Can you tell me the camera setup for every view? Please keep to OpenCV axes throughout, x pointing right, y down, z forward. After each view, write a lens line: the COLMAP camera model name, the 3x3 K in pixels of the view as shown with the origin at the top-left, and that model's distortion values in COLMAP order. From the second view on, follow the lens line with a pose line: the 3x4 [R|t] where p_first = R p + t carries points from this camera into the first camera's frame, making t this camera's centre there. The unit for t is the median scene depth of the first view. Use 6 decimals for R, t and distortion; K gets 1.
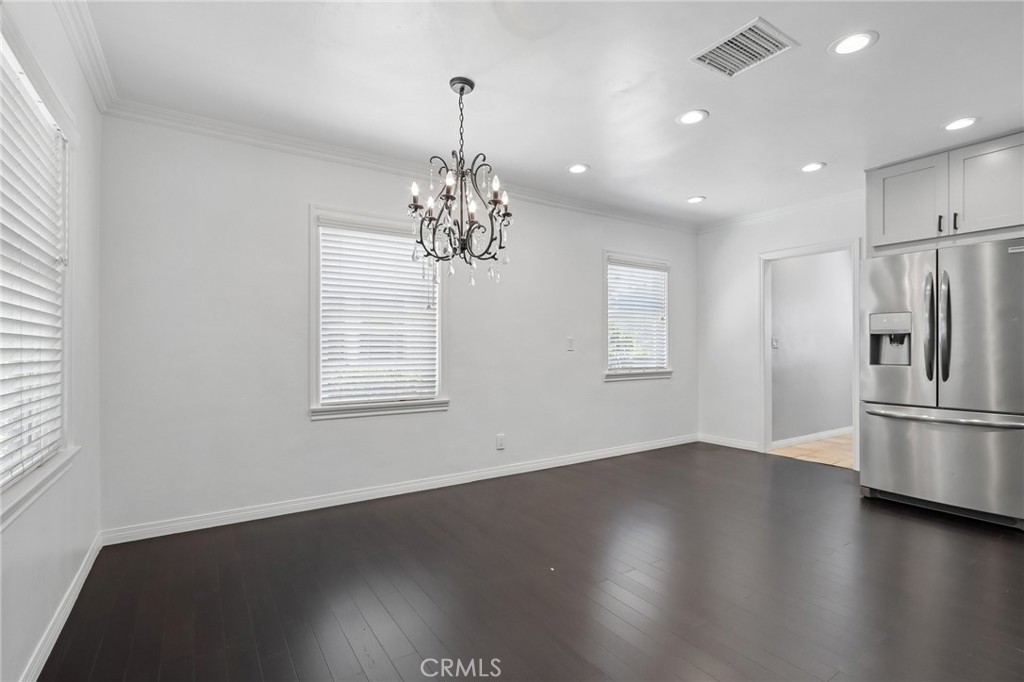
lens RADIAL K [[481.3, 0, 512.3], [0, 481.3, 340.7], [0, 0, 1]] dist [-0.017282, 0.001131]
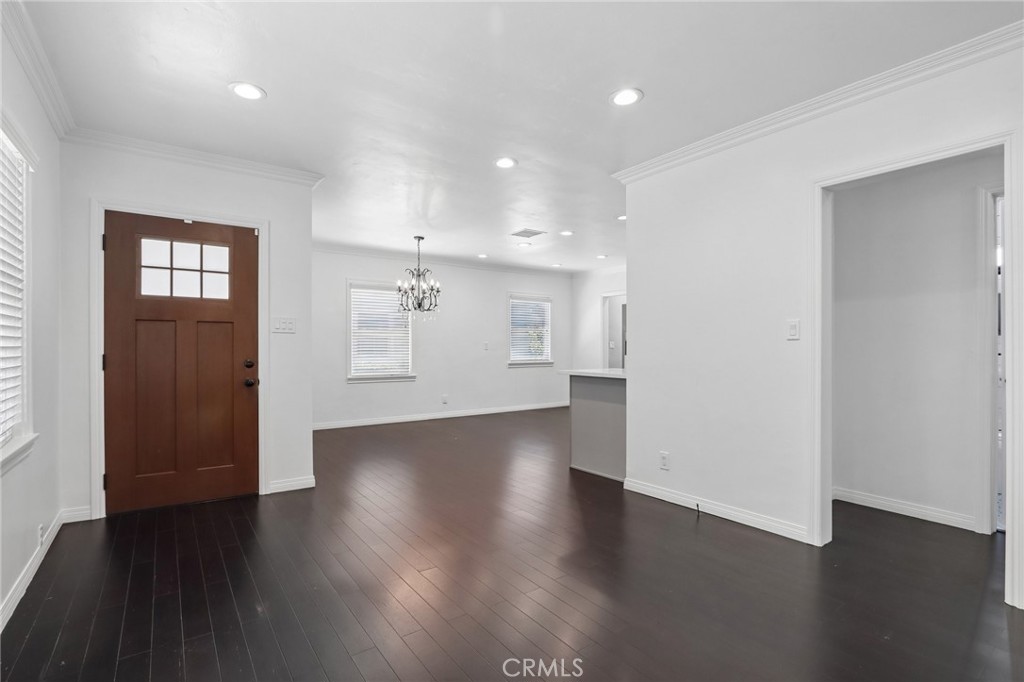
lens RADIAL K [[481.3, 0, 511.6], [0, 481.3, 342.3], [0, 0, 1]] dist [-0.017282, 0.001131]
pose [[0.999169, 0.000732, 0.040755, 0.193796], [-0.000765, 0.999999, 0.000792, -0.011242], [-0.040754, -0.000822, 0.999169, -1.059814]]
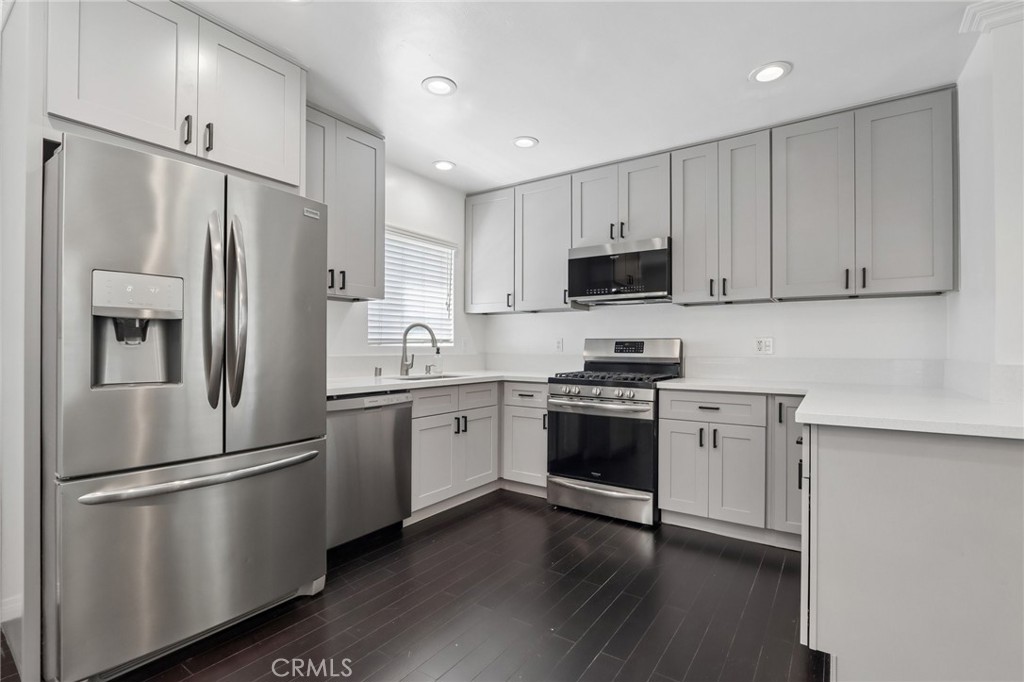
lens RADIAL K [[481.3, 0, 510.1], [0, 481.3, 345.4], [0, 0, 1]] dist [-0.017282, 0.001131]
pose [[-0.386462, 0.002974, 0.922301, 0.229137], [-0.012485, 0.999886, -0.008456, 0.011318], [-0.922221, -0.014783, -0.386381, 0.861848]]
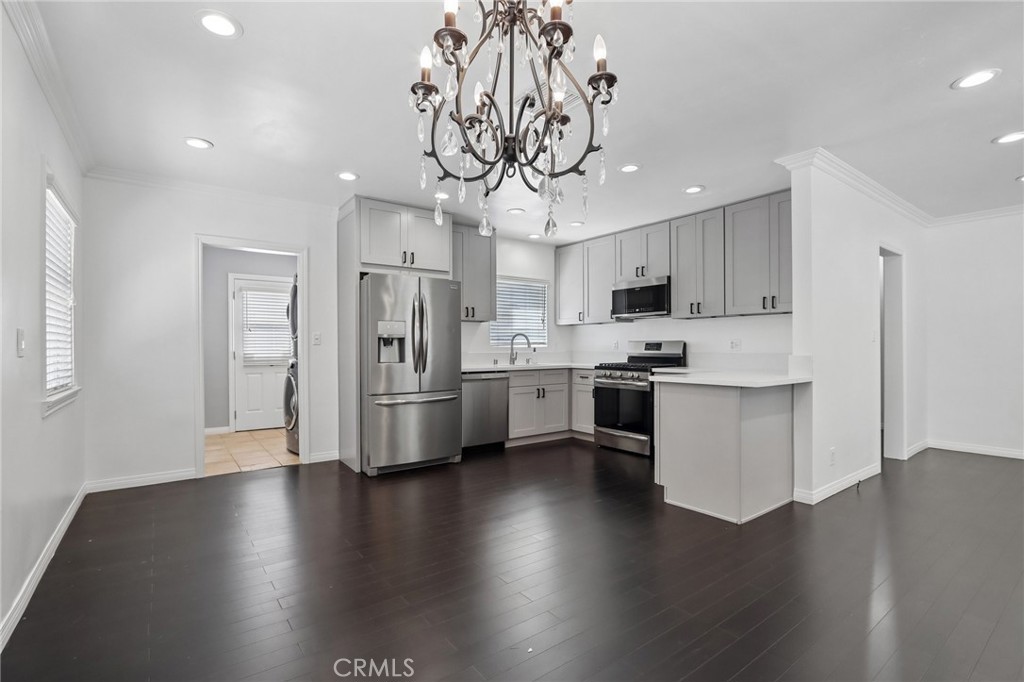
lens RADIAL K [[481.3, 0, 516.0], [0, 481.3, 340.8], [0, 0, 1]] dist [-0.017282, 0.001131]
pose [[-0.079107, 0.013002, 0.996781, -0.487269], [-0.006688, 0.999886, -0.013573, 0.008350], [-0.996844, -0.007740, -0.079011, 0.791270]]
